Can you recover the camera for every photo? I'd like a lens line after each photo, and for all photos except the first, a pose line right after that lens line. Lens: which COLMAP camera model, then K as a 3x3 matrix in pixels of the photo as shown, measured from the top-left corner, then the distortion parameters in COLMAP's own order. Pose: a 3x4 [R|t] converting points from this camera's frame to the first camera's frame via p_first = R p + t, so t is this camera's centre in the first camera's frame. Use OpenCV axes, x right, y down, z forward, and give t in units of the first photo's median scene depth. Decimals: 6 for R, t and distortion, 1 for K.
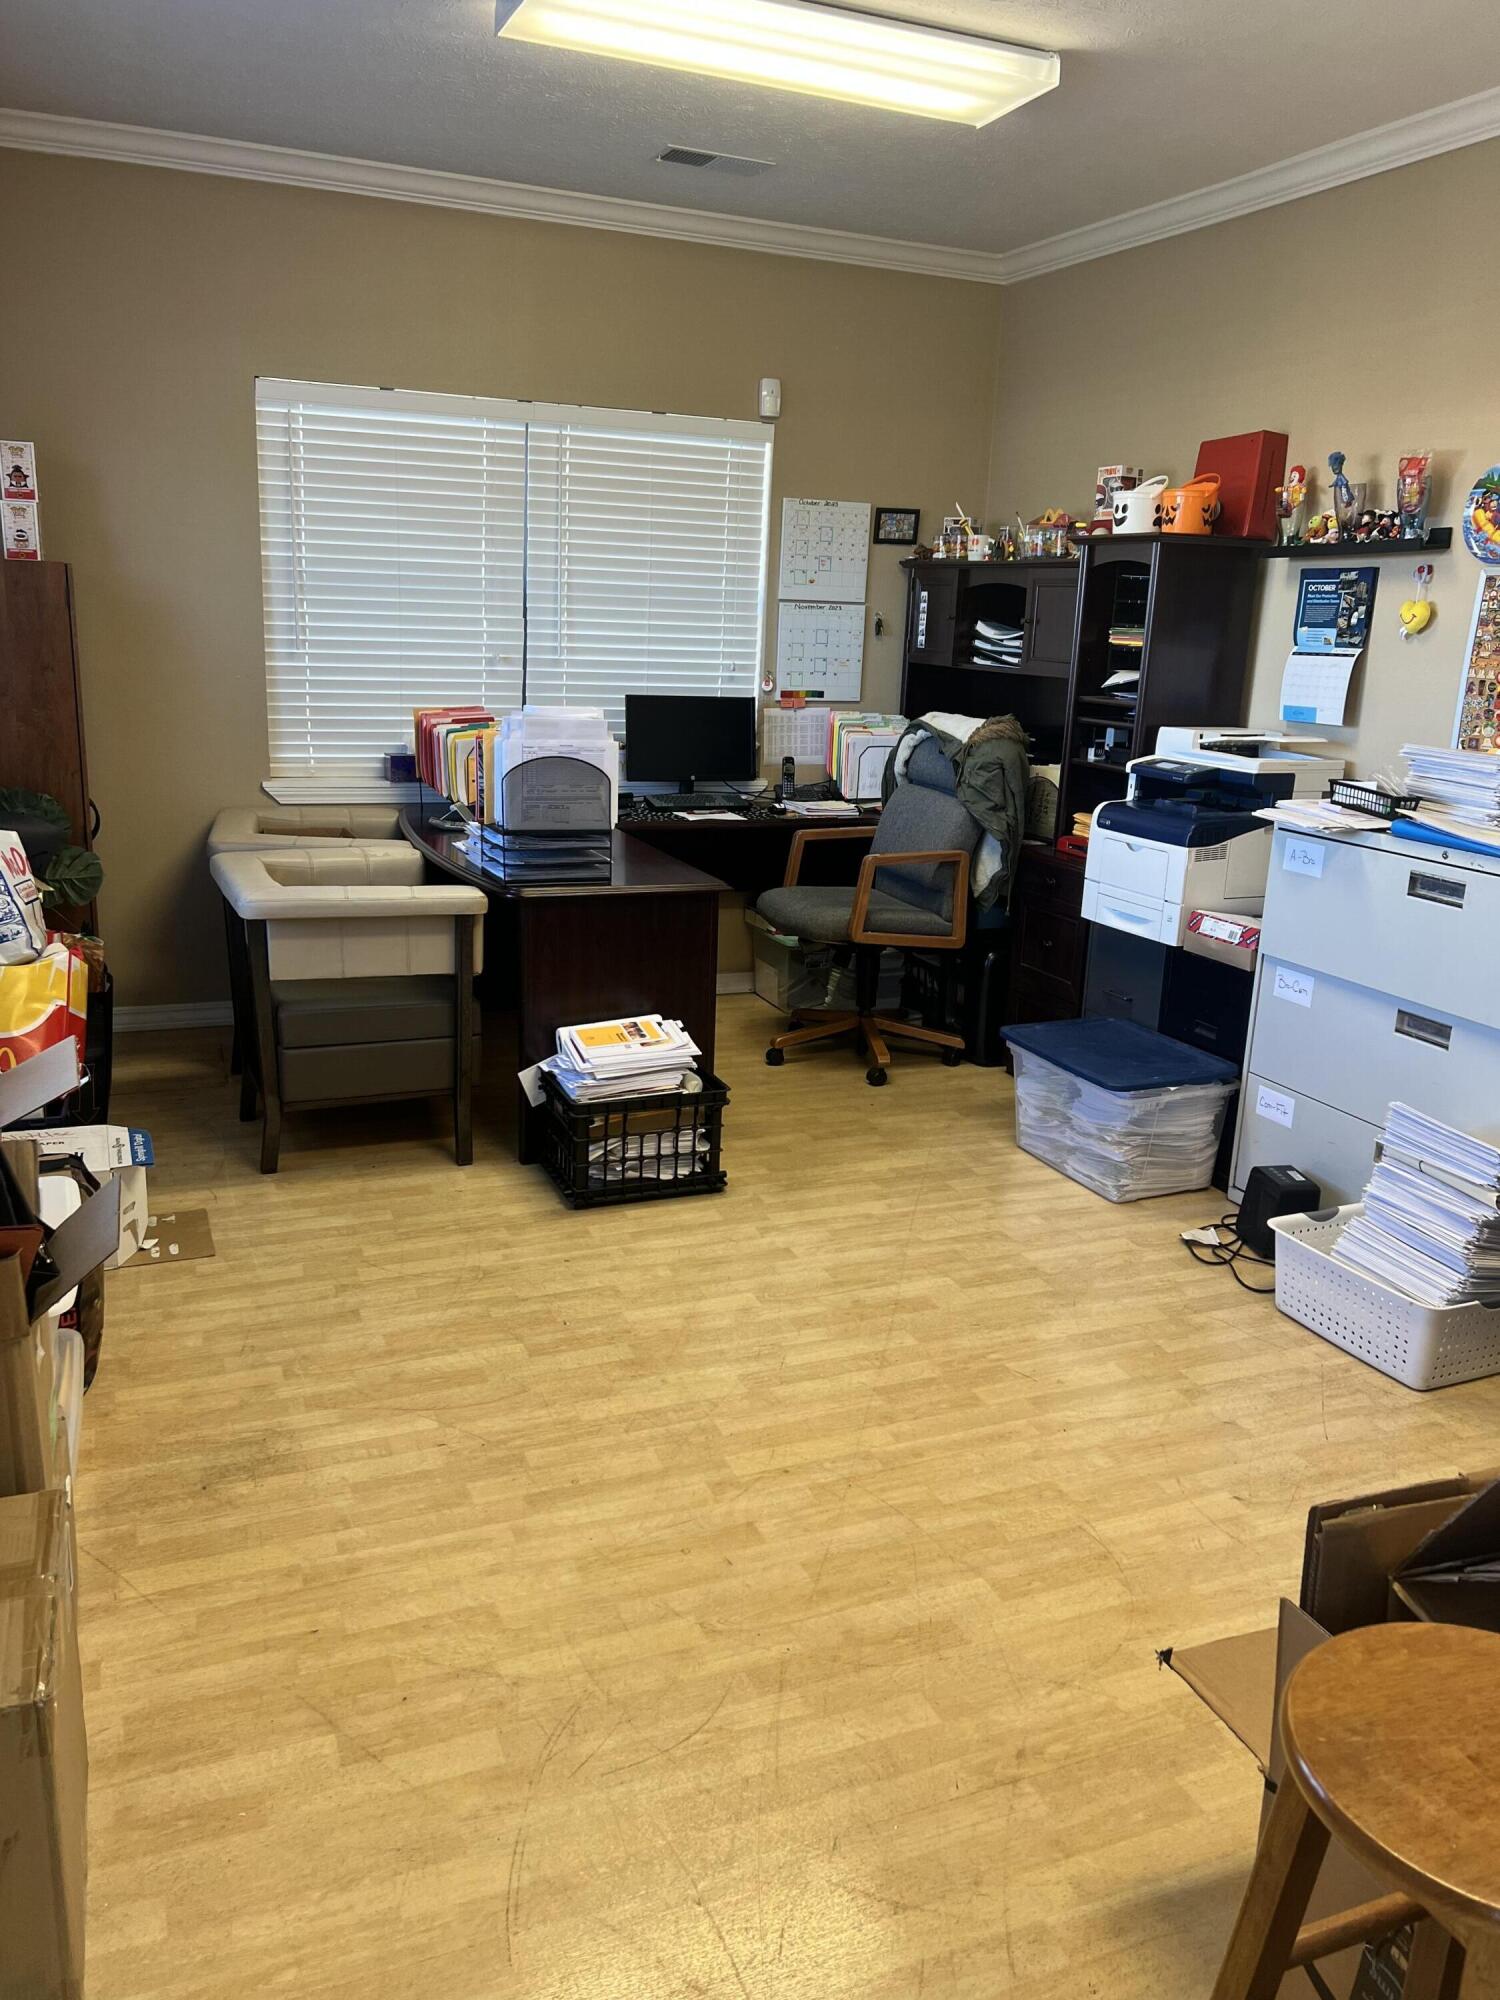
lens RADIAL K [[1535.3, 0, 753.7], [0, 1535.3, 967.8], [0, 0, 1]] dist [0.085970, -0.177633]
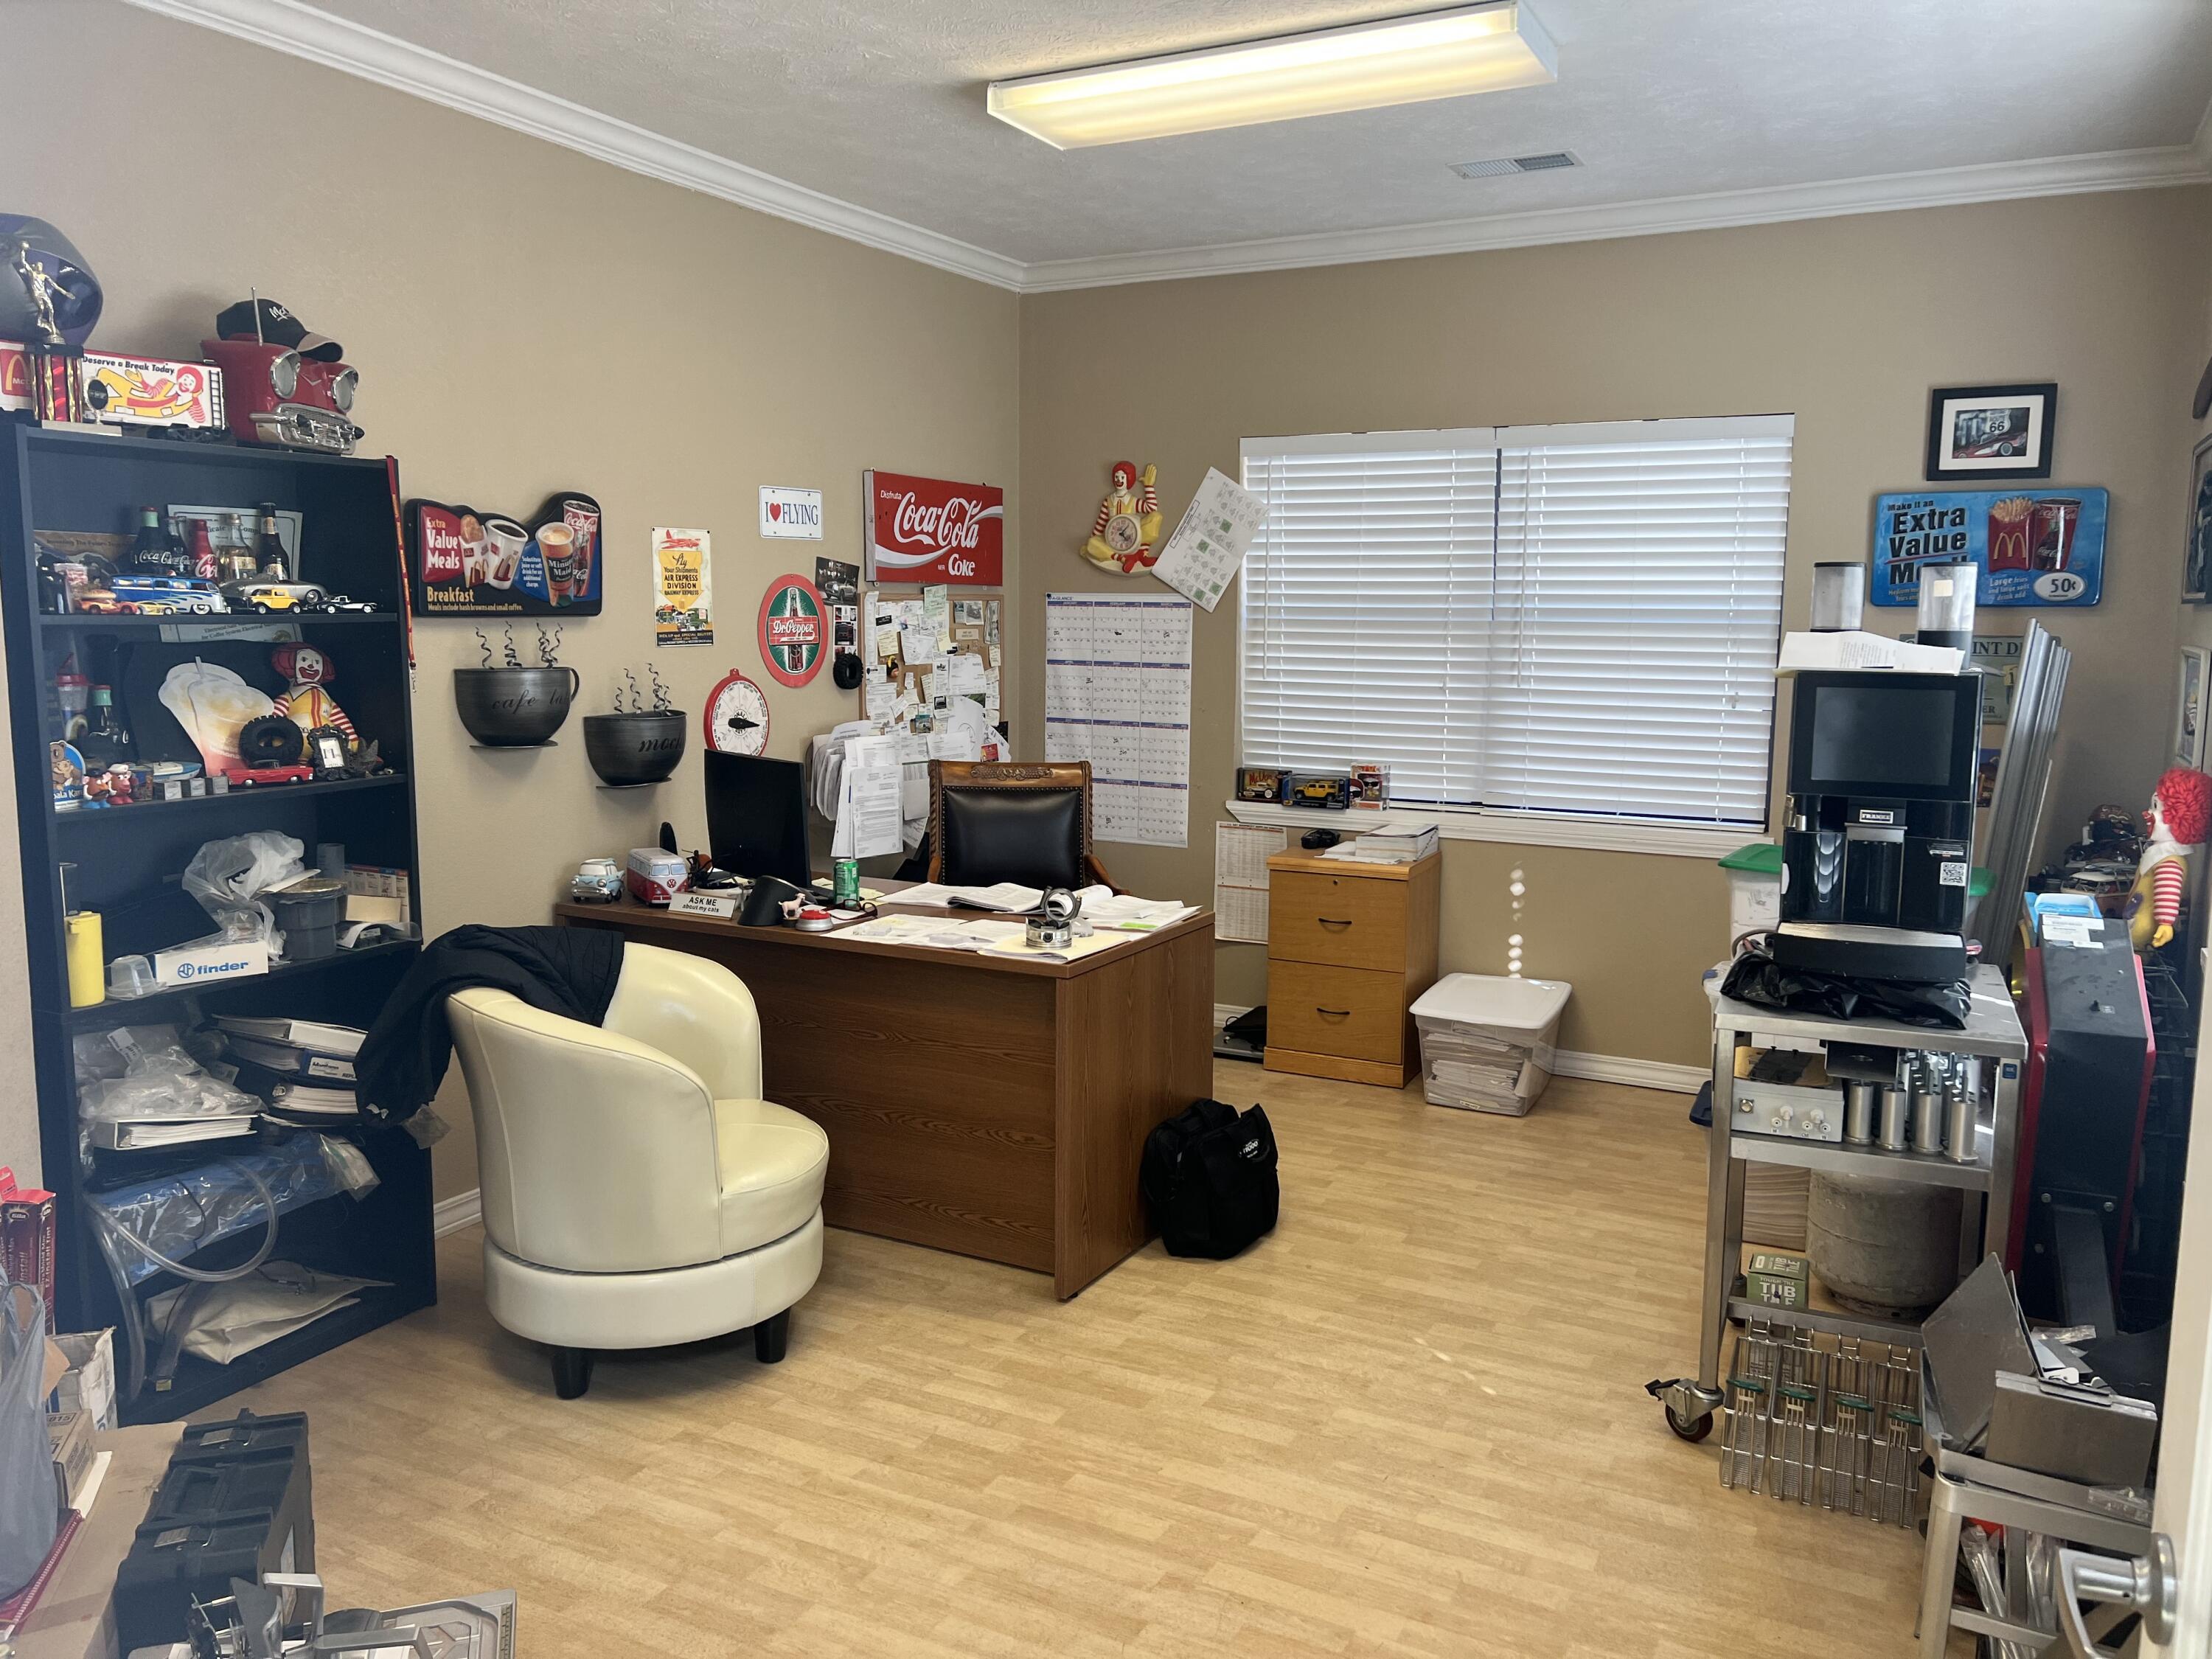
lens RADIAL K [[1675.0, 0, 1100.7], [0, 1675.0, 800.8], [0, 0, 1]] dist [0.012312, -0.004691]
pose [[0.643549, 0.060919, -0.762977, 0.746883], [-0.167070, 0.983971, -0.062354, -0.051609], [0.746949, 0.167598, 0.643411, 0.288555]]
